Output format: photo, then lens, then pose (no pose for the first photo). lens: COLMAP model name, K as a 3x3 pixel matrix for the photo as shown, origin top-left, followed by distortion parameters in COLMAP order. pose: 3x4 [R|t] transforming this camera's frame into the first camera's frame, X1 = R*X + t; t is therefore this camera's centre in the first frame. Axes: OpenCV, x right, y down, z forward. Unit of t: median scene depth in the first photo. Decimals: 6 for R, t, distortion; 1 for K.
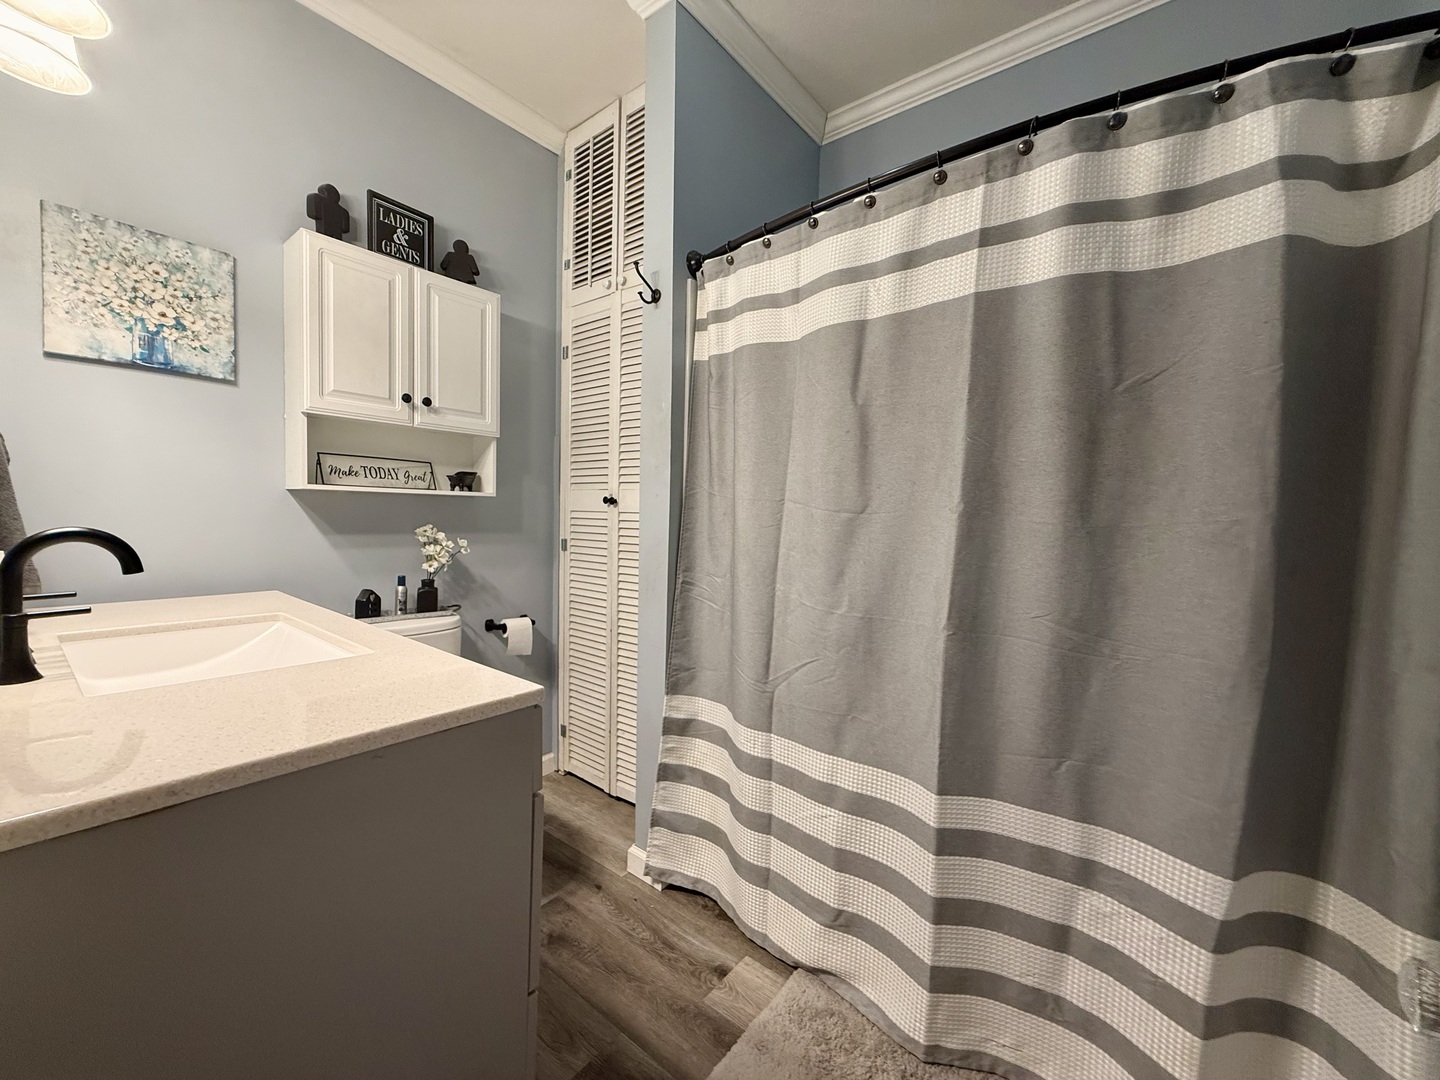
lens RADIAL K [[570.2, 0, 716.3], [0, 570.2, 538.0], [0, 0, 1]] dist [0.000334, -0.000077]
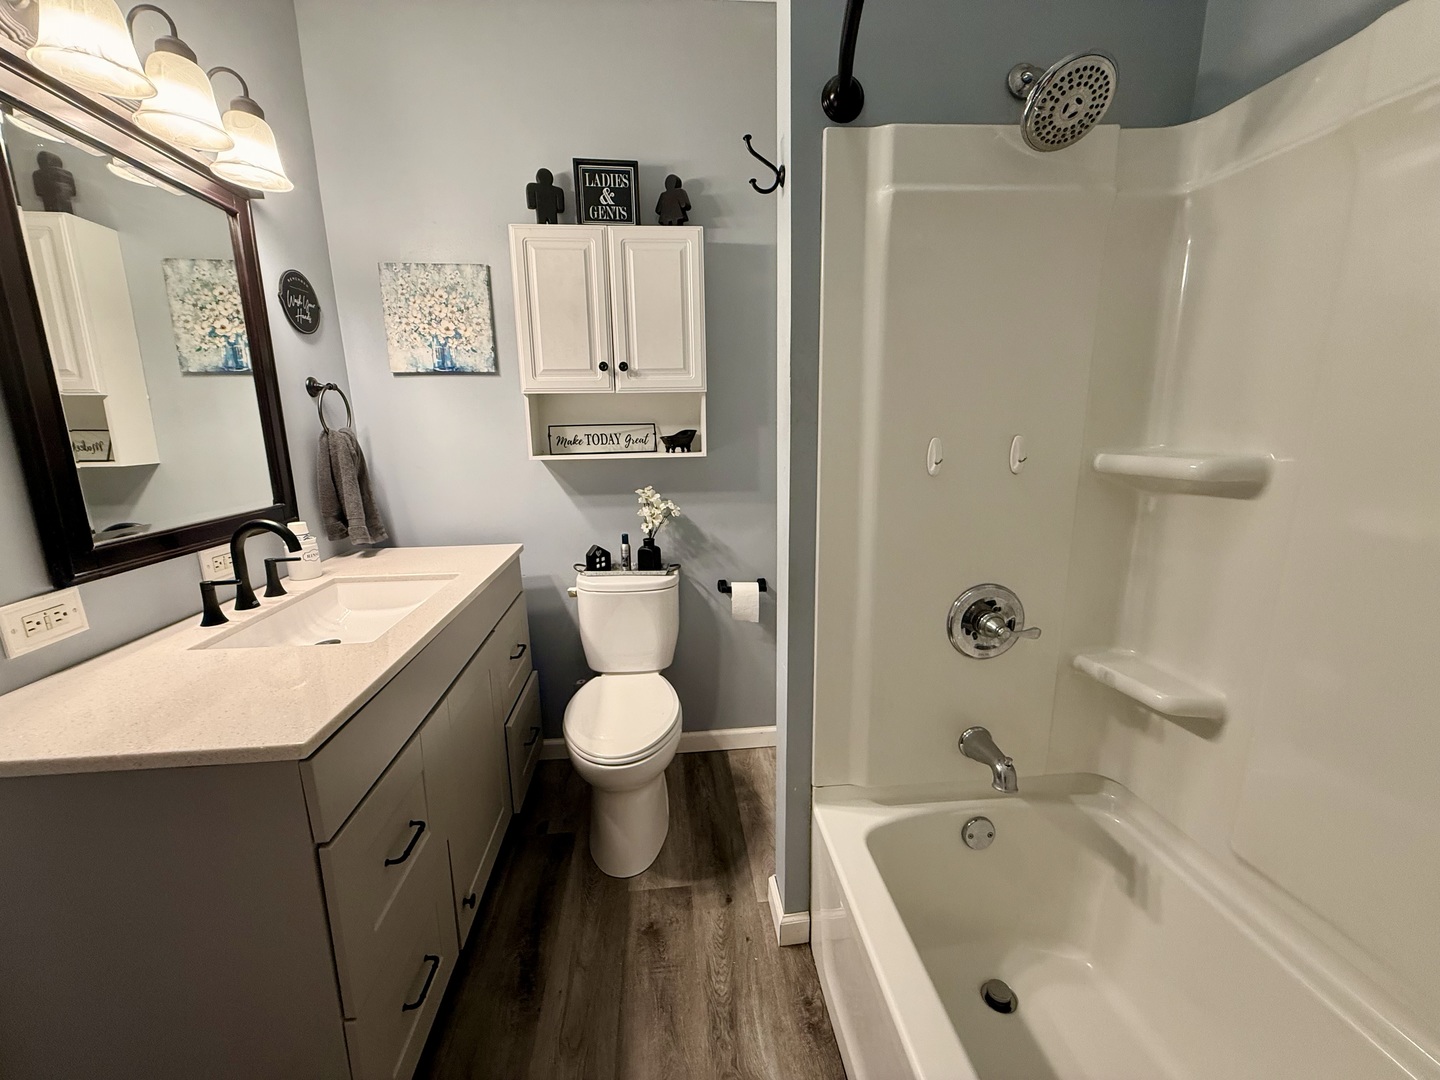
lens RADIAL K [[570.2, 0, 716.3], [0, 570.2, 538.0], [0, 0, 1]] dist [0.000334, -0.000077]
pose [[0.694625, 0.106659, -0.711421, 0.379279], [0.000928, 0.988814, 0.149153, -0.098980], [0.719372, -0.104266, 0.686755, 0.435625]]
